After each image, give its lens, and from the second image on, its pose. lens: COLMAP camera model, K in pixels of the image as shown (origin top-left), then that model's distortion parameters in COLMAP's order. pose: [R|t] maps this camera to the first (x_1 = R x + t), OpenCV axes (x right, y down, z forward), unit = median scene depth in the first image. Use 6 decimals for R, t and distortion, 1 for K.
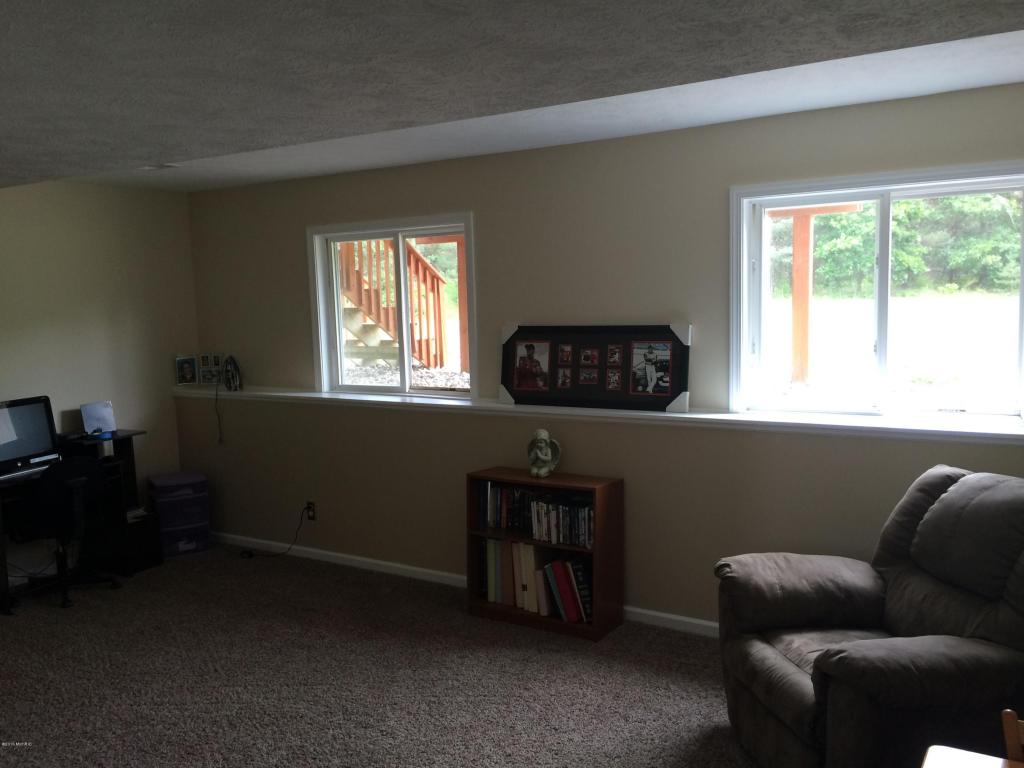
lens RADIAL K [[876.7, 0, 516.3], [0, 876.7, 387.8], [0, 0, 1]] dist [0.078339, -0.109308]
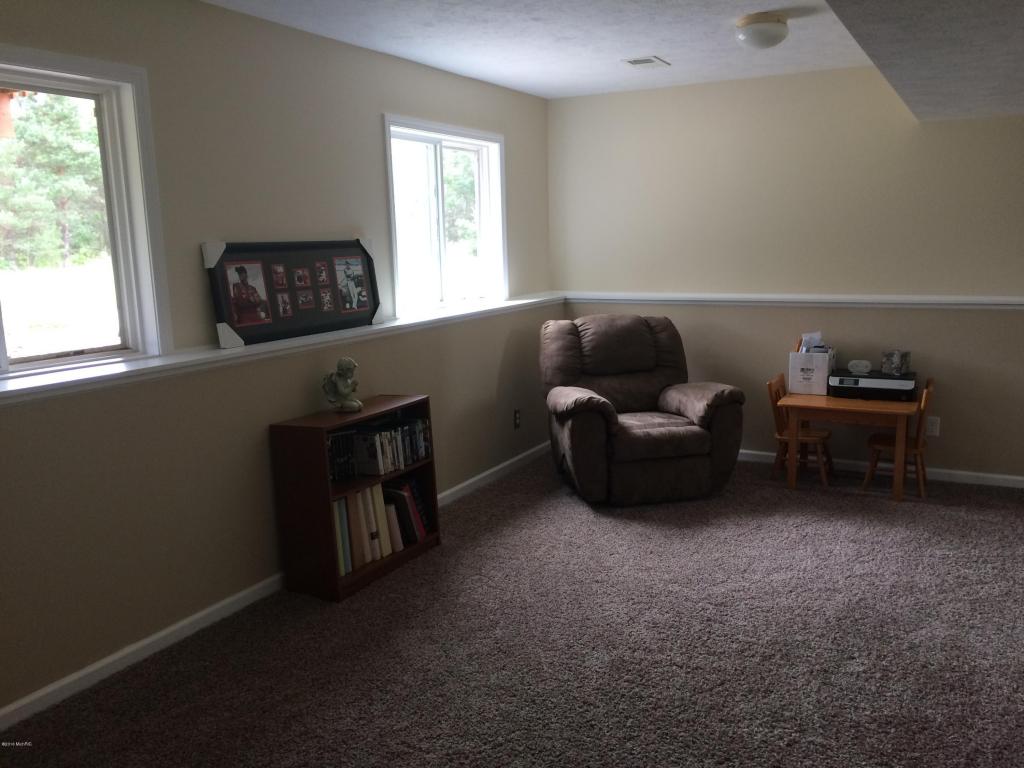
lens RADIAL K [[876.7, 0, 516.3], [0, 876.7, 387.8], [0, 0, 1]] dist [0.078339, -0.109308]
pose [[-0.067506, -0.140553, 0.987769, -0.833974], [0.134789, 0.979666, 0.148612, -0.029498], [-0.988572, 0.143173, -0.047188, 0.860556]]
